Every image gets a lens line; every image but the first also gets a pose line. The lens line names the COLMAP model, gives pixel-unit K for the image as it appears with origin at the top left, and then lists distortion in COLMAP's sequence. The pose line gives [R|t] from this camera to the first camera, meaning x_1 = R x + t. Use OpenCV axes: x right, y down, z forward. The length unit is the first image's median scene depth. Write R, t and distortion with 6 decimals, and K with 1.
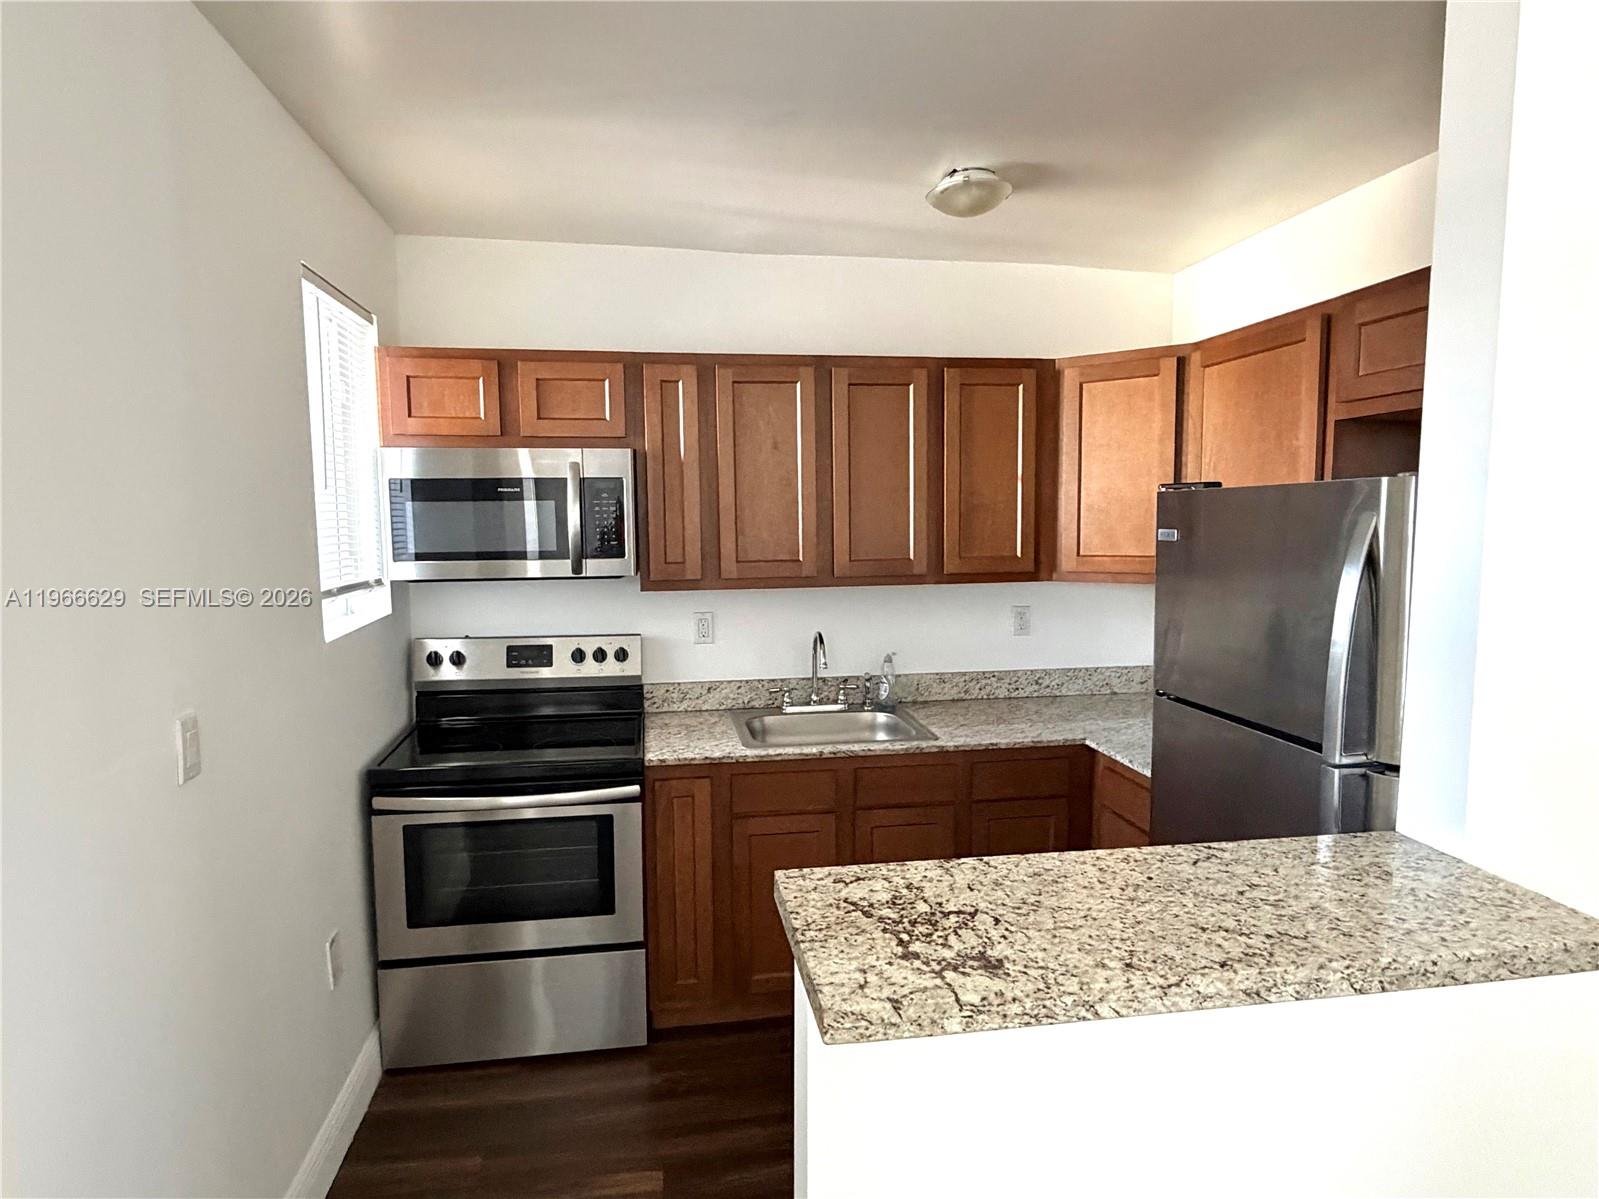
lens RADIAL K [[903.4, 0, 796.3], [0, 903.4, 602.7], [0, 0, 1]] dist [0.002115, 0.000117]
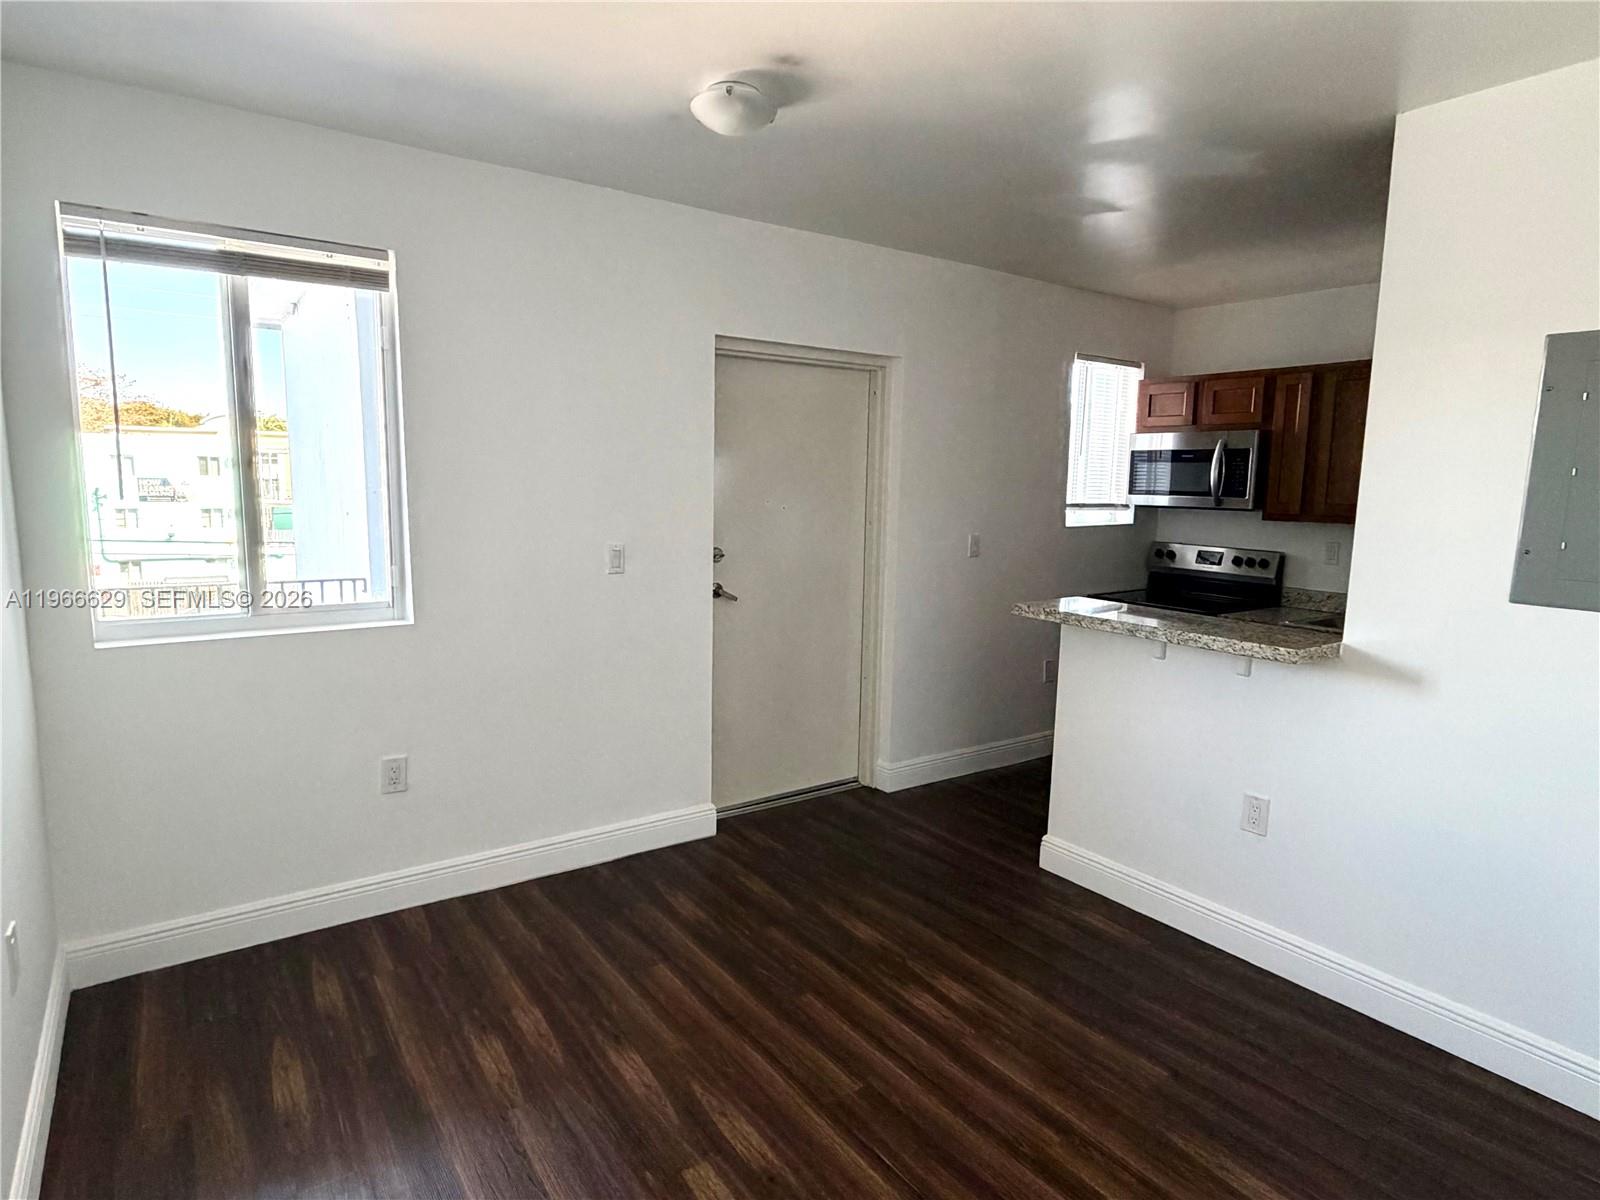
lens RADIAL K [[904.0, 0, 796.8], [0, 904.0, 603.2], [0, 0, 1]] dist [0.002115, 0.000117]
pose [[0.431711, 0.134161, -0.891979, 0.926096], [-0.108652, 0.989411, 0.096229, 0.067928], [0.895444, 0.055373, 0.441717, -0.427056]]
